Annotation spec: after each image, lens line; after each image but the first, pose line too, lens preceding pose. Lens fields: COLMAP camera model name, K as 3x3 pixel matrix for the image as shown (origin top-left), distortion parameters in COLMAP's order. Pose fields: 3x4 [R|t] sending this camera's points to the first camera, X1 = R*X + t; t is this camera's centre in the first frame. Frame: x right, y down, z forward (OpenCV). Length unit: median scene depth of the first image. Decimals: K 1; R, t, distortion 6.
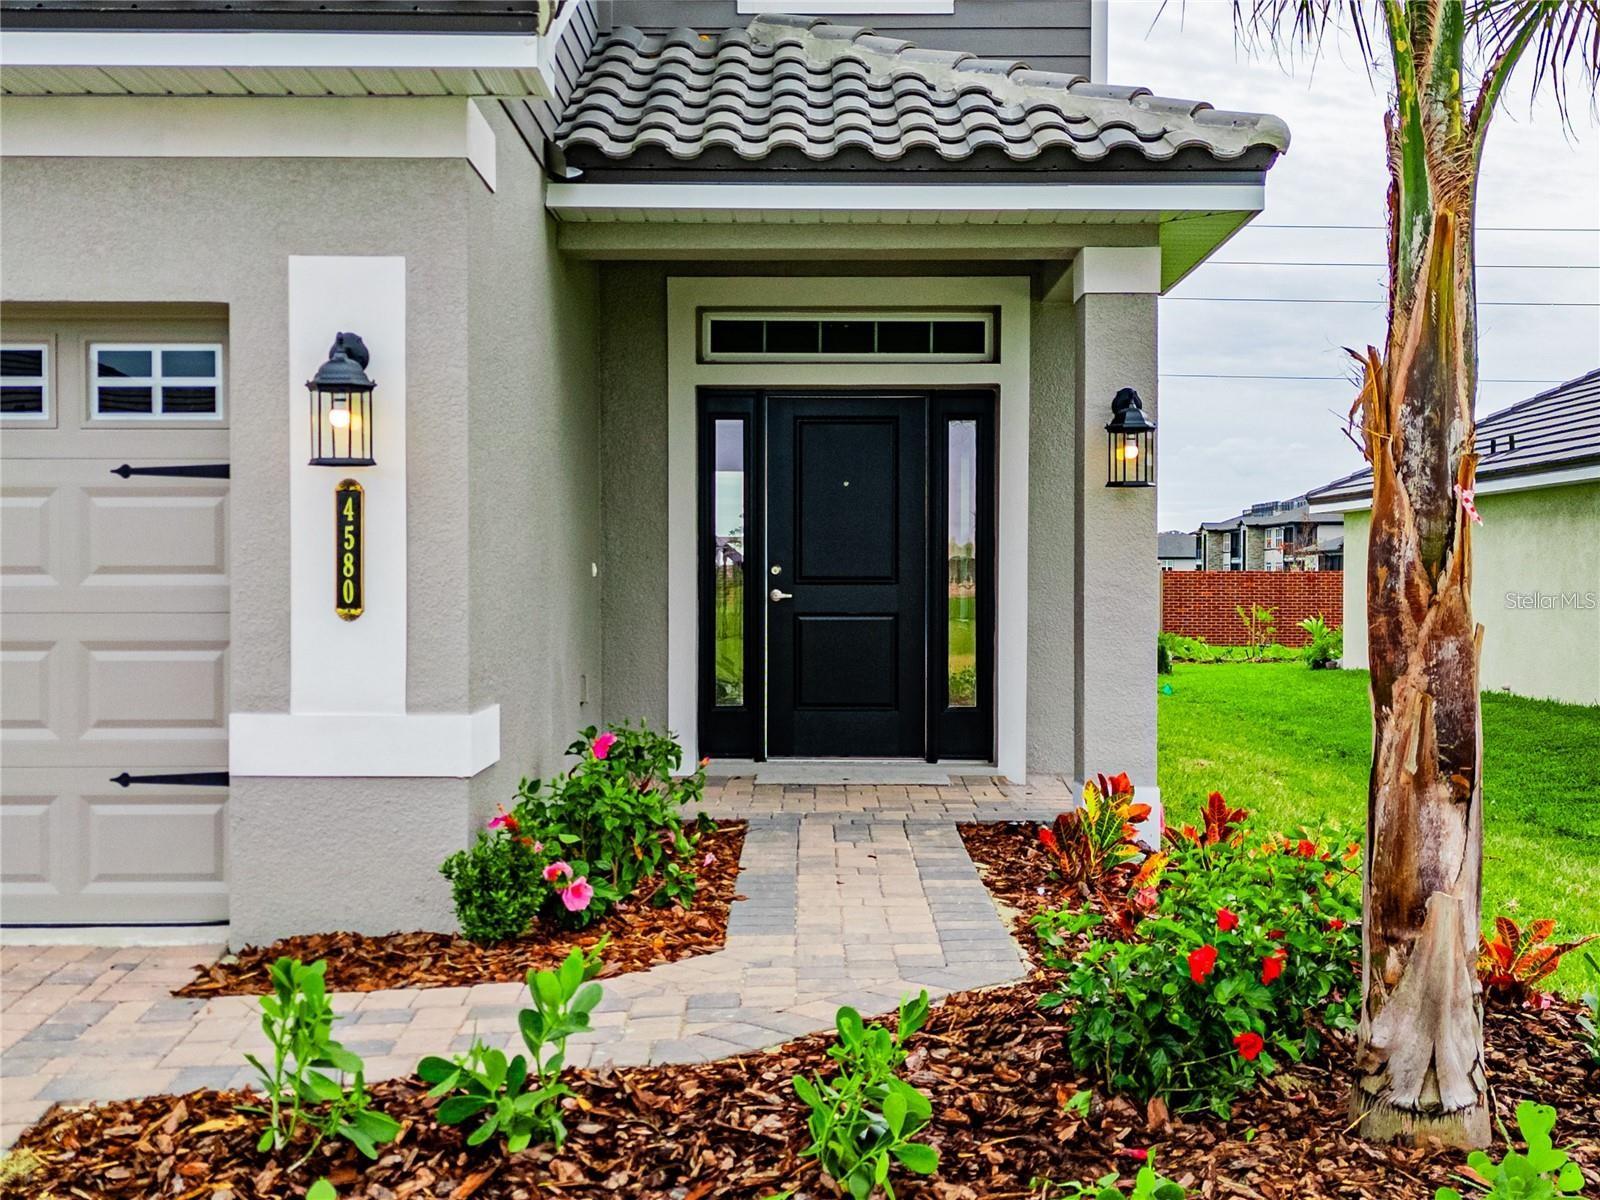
lens RADIAL K [[2027.9, 0, 829.6], [0, 2027.9, 601.6], [0, 0, 1]] dist [0.076475, -0.003837]
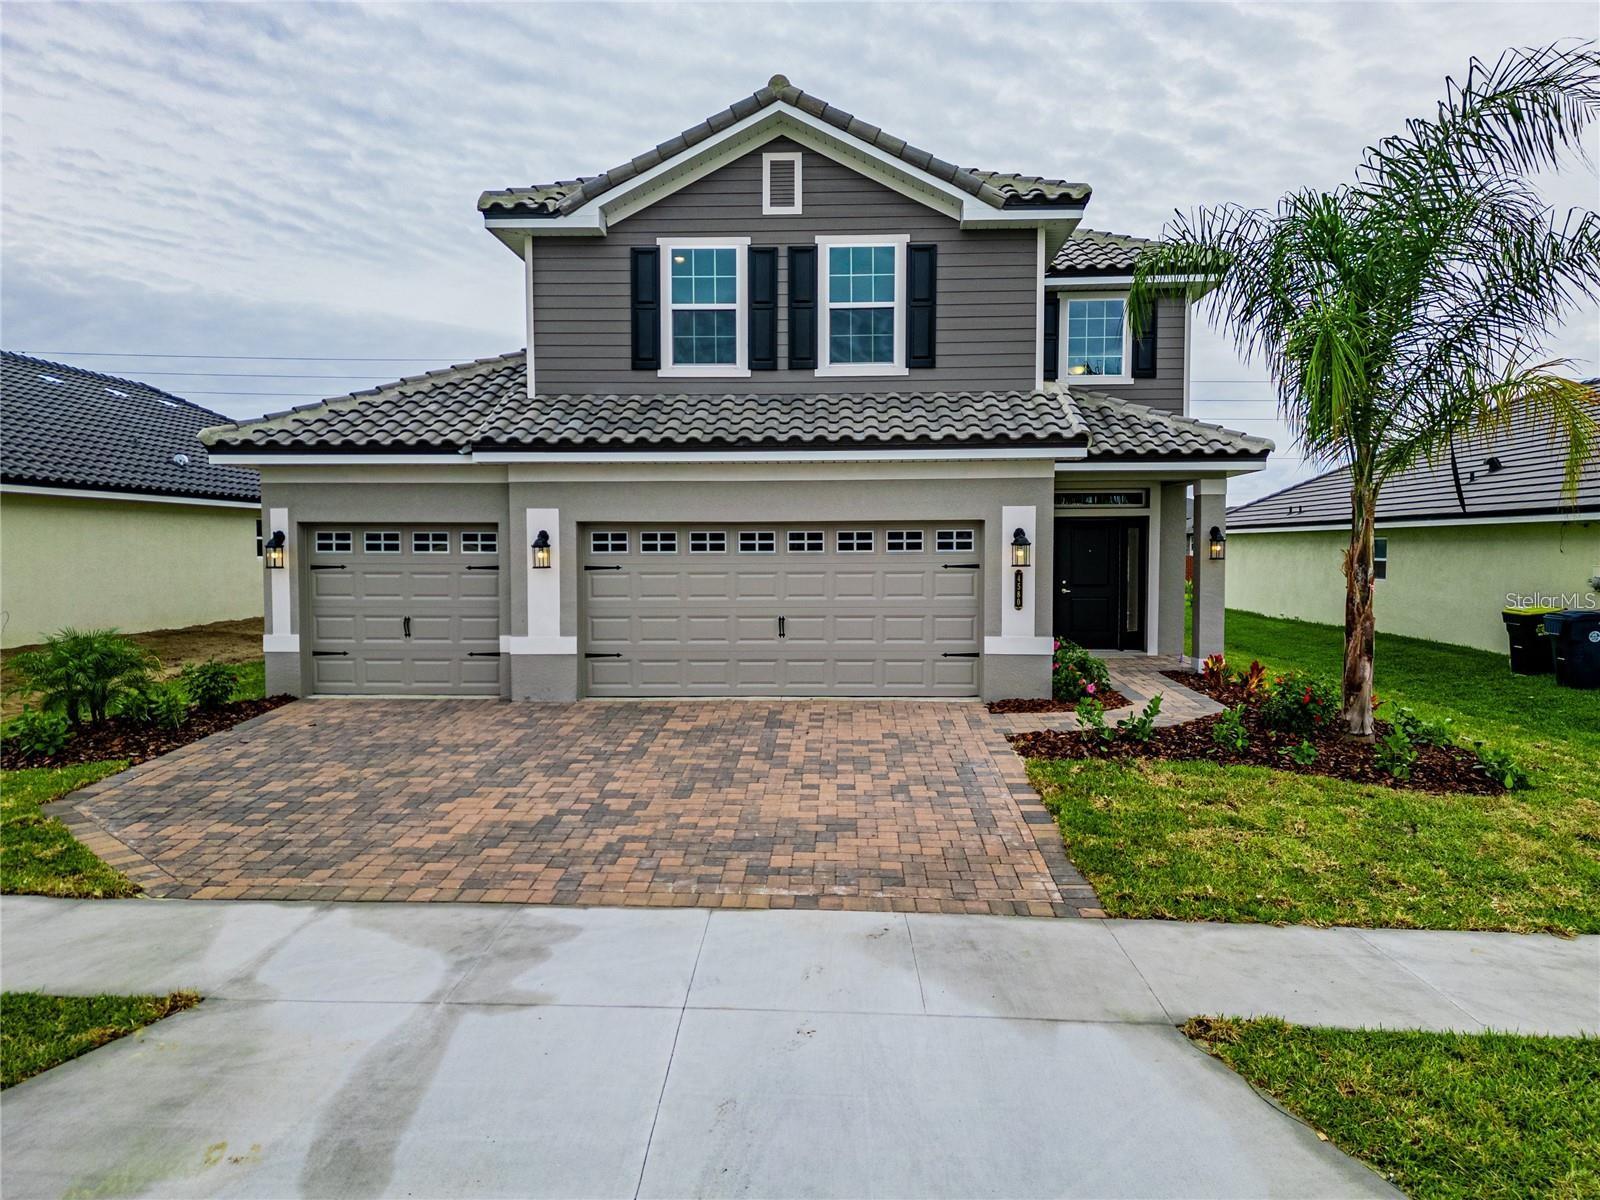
lens RADIAL K [[1136.6, 0, 800.0], [0, 1136.6, 600.0], [0, 0, 1]] dist [0.075279, -0.071728]
pose [[0.998598, -0.001613, -0.052904, -0.507680], [0.003496, 0.999363, 0.035527, -0.078908], [0.052813, -0.035663, 0.997967, -0.975394]]
